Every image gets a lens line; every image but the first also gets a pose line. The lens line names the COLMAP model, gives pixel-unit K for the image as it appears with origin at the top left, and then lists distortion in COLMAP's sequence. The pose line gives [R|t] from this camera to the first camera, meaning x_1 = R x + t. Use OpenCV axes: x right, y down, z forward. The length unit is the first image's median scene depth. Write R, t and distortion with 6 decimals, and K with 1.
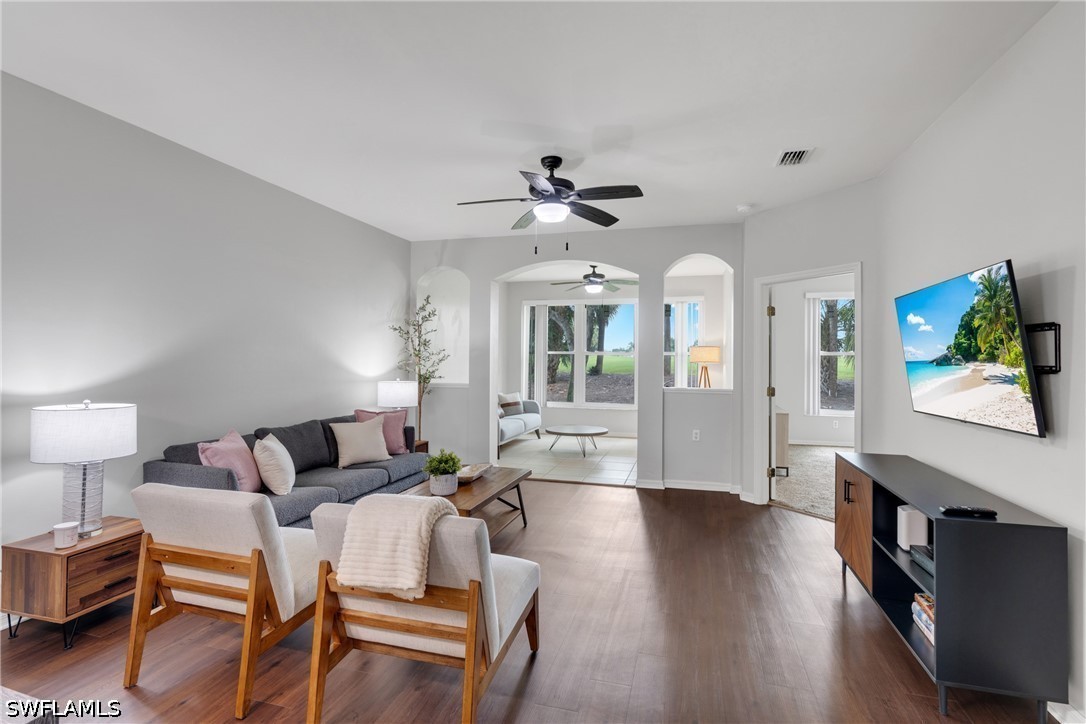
lens RADIAL K [[520.6, 0, 537.6], [0, 520.6, 359.4], [0, 0, 1]] dist [-0.001313, -0.000577]
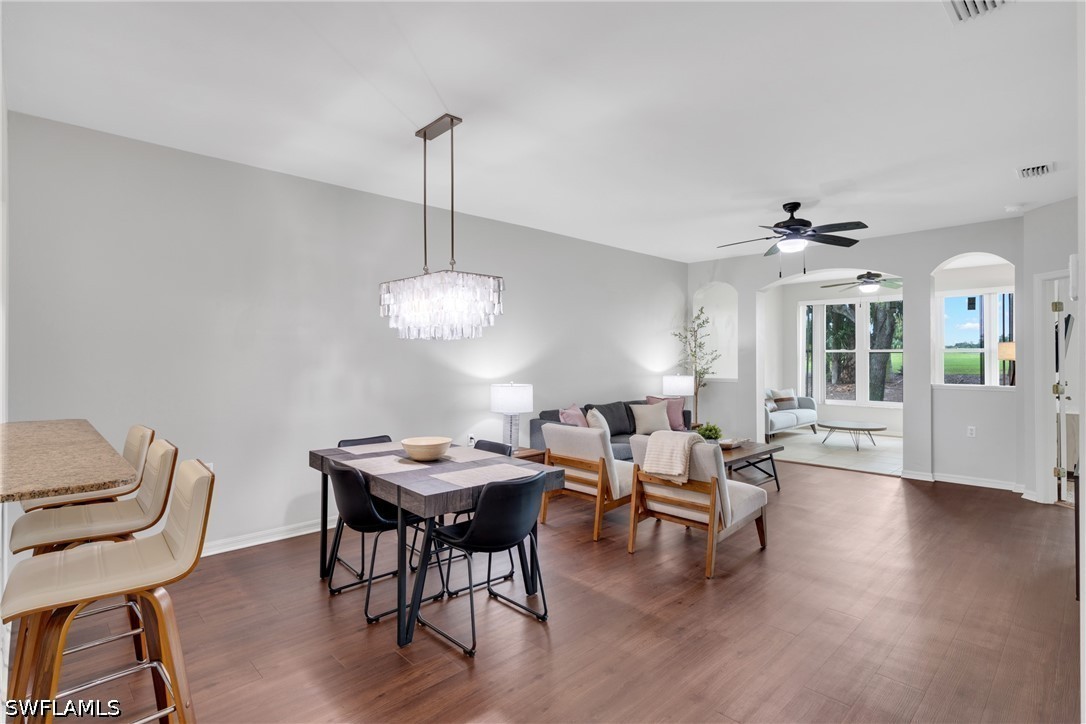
lens RADIAL K [[526.1, 0, 540.1], [0, 526.1, 353.0], [0, 0, 1]] dist [-0.001194, 0.000585]
pose [[0.864236, -0.012948, -0.502919, 0.138881], [0.007719, 0.999892, -0.012478, -0.000859], [0.503027, 0.006902, 0.864243, -0.448510]]
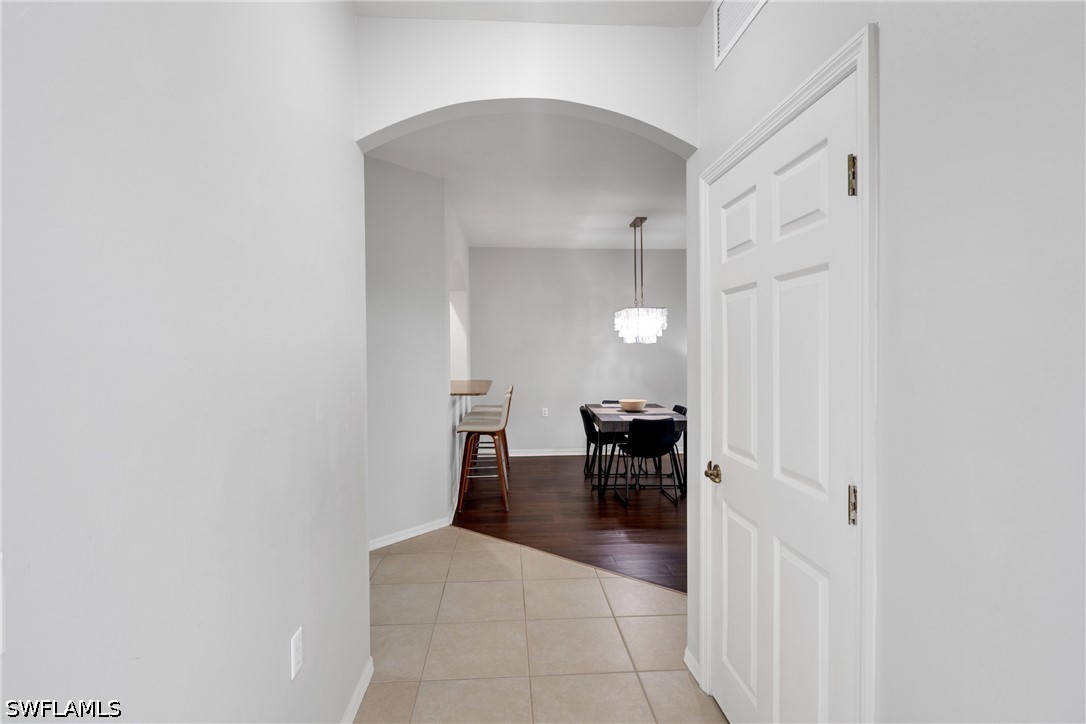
lens RADIAL K [[526.1, 0, 540.1], [0, 526.1, 353.0], [0, 0, 1]] dist [-0.001194, 0.000585]
pose [[0.350124, -0.003117, -0.936698, 0.868855], [0.004409, 0.999989, -0.001680, -0.007380], [0.936693, -0.003541, 0.350134, -0.580276]]
